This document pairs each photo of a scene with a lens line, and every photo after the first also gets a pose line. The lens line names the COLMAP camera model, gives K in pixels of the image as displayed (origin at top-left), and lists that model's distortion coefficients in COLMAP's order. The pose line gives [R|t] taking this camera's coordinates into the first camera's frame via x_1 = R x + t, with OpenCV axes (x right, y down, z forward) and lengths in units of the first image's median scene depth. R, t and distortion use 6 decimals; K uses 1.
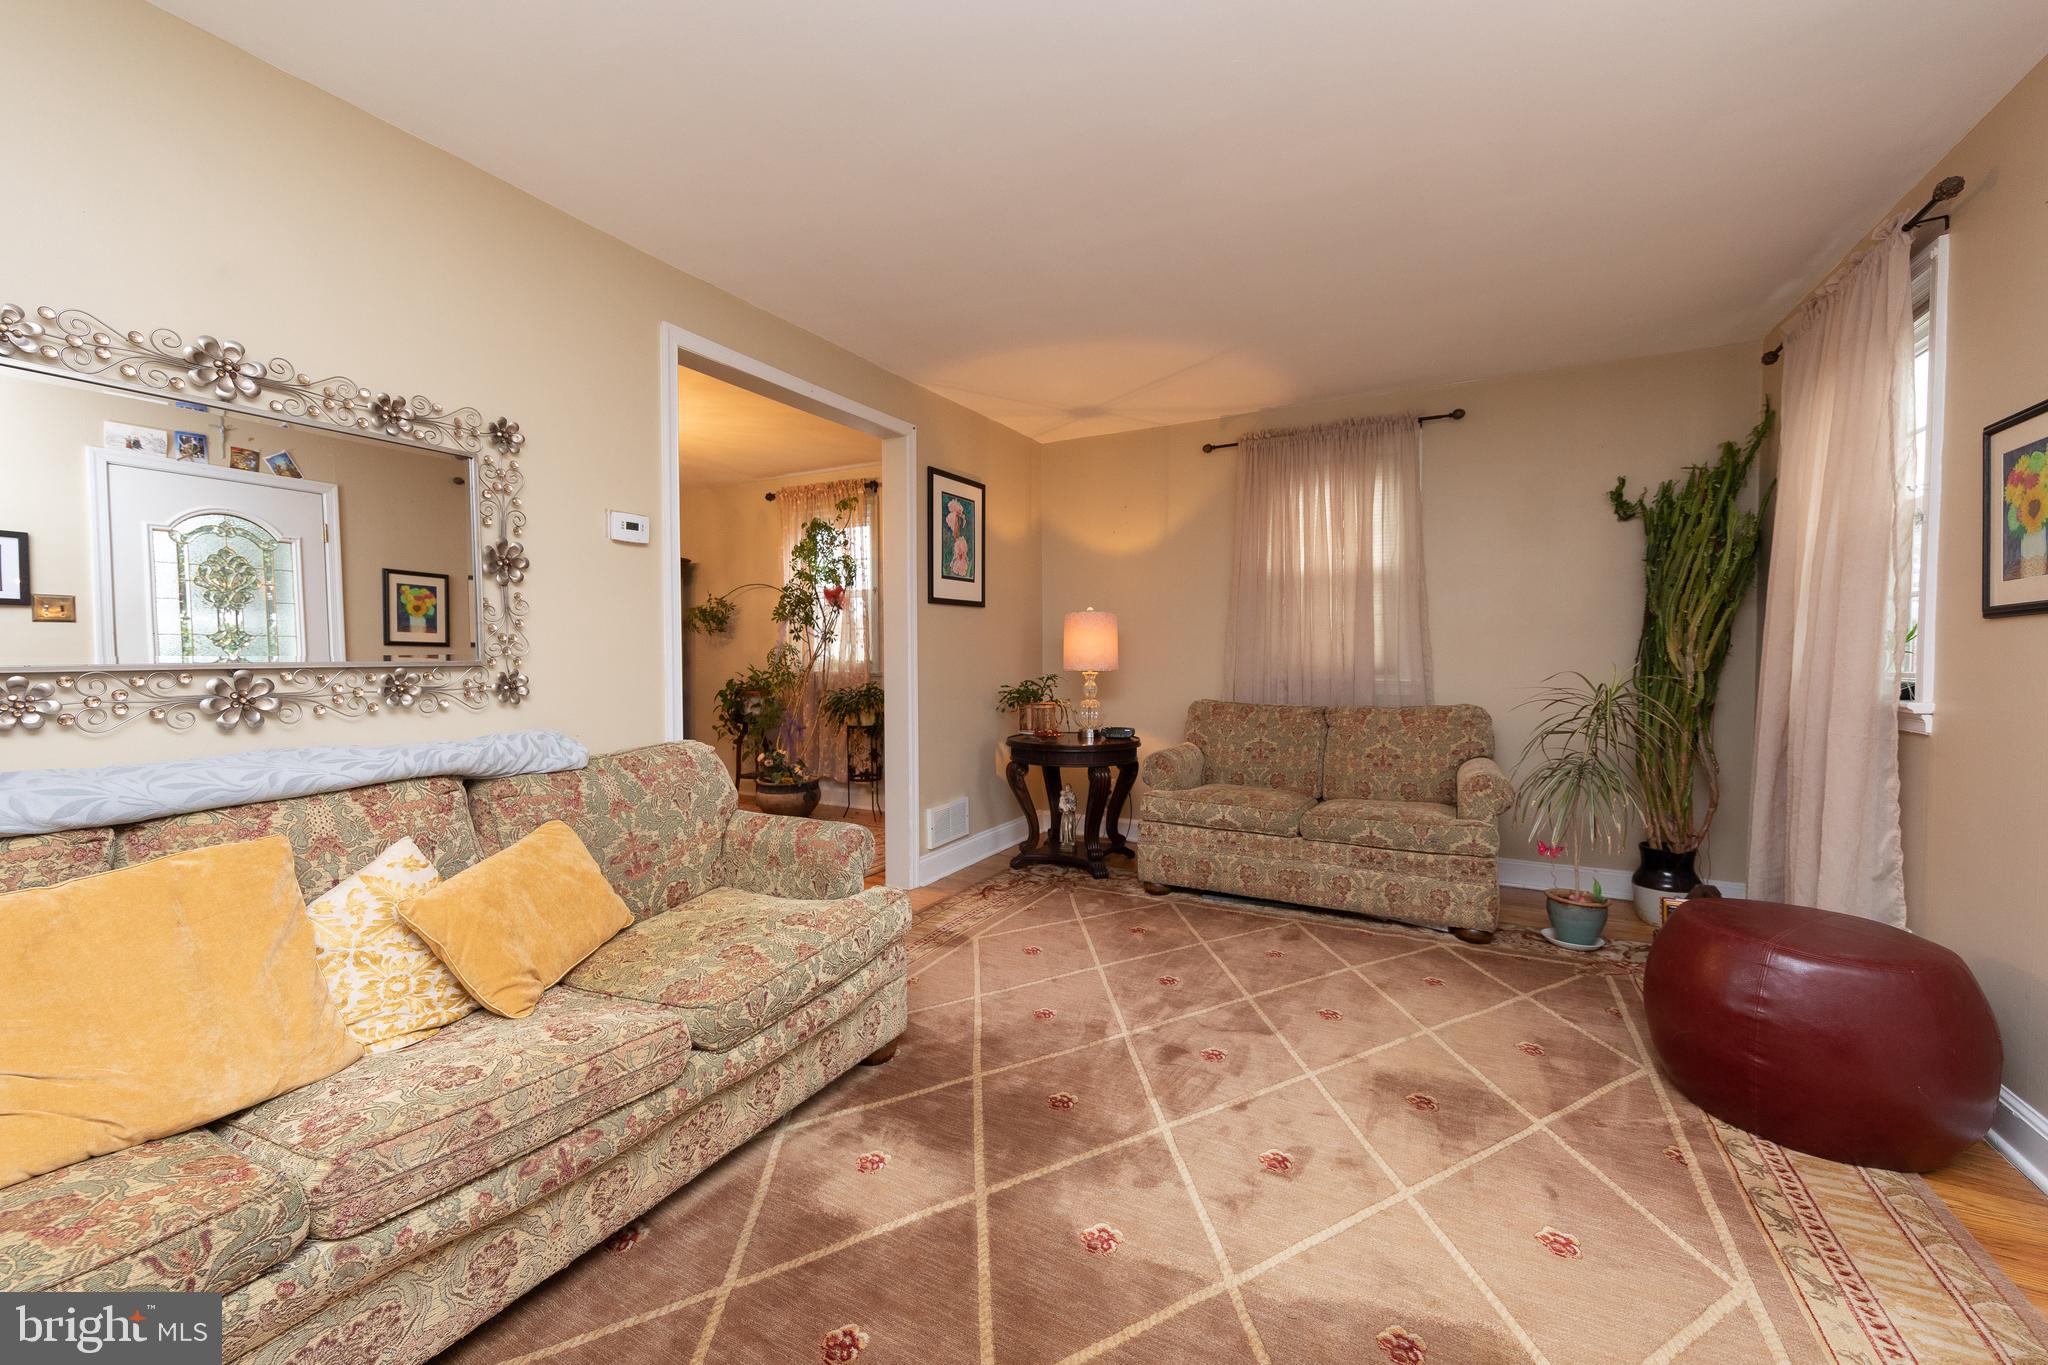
lens RADIAL K [[791.3, 0, 1037.7], [0, 791.3, 678.3], [0, 0, 1]] dist [0.006647, -0.000506]
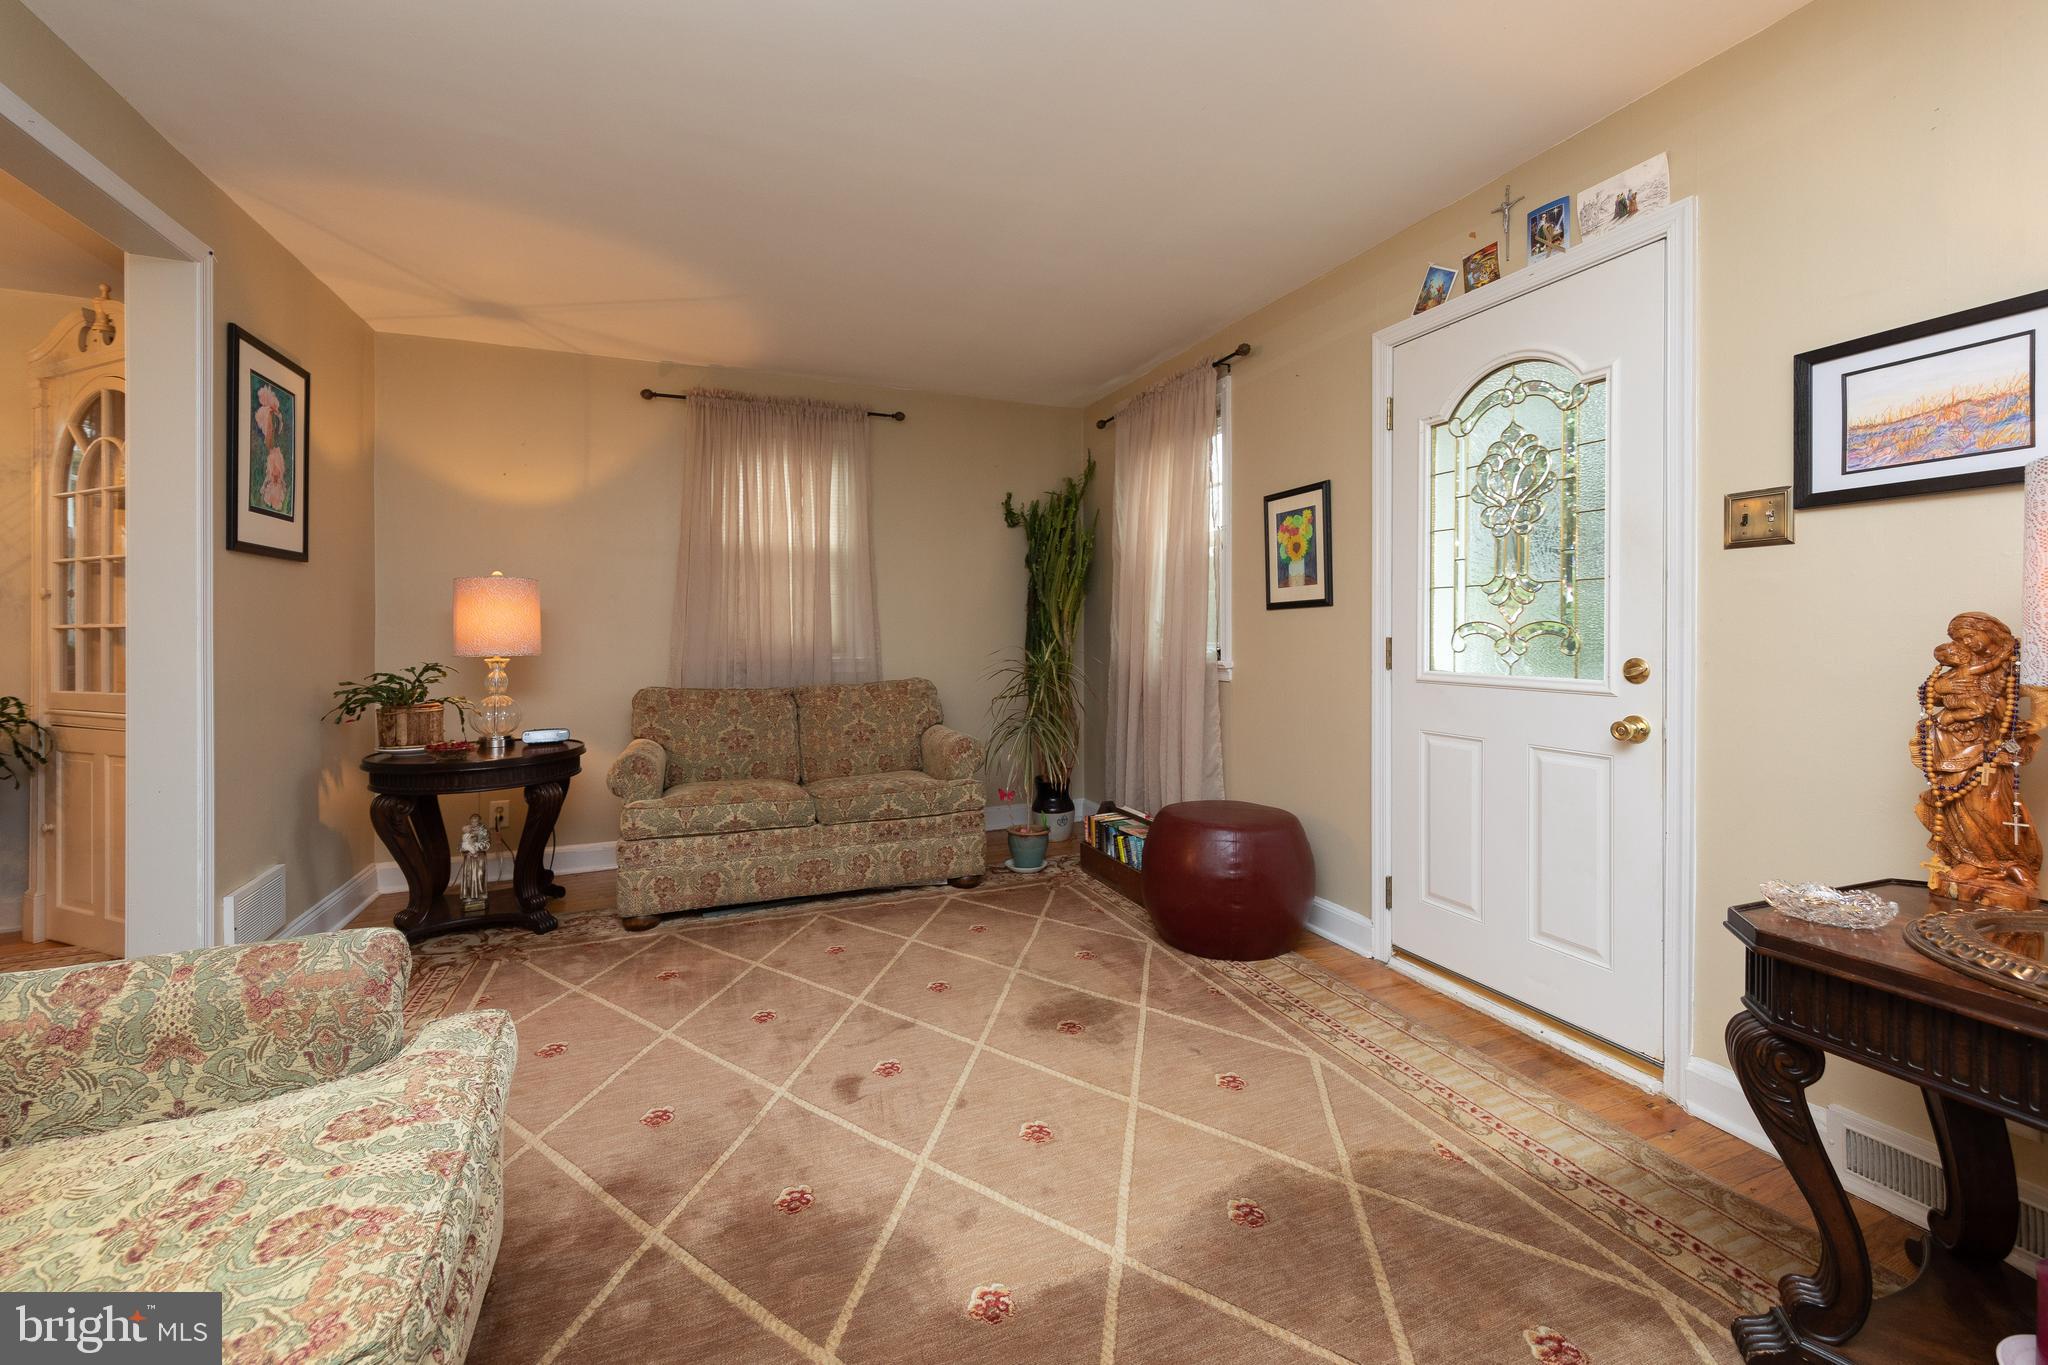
lens RADIAL K [[813.3, 0, 1024.2], [0, 813.3, 631.2], [0, 0, 1]] dist [0.007156, -0.000628]
pose [[0.641747, -0.001022, 0.766916, -0.269054], [0.028006, 0.999363, -0.022103, -0.003477], [-0.766405, 0.035663, 0.641367, 0.173142]]
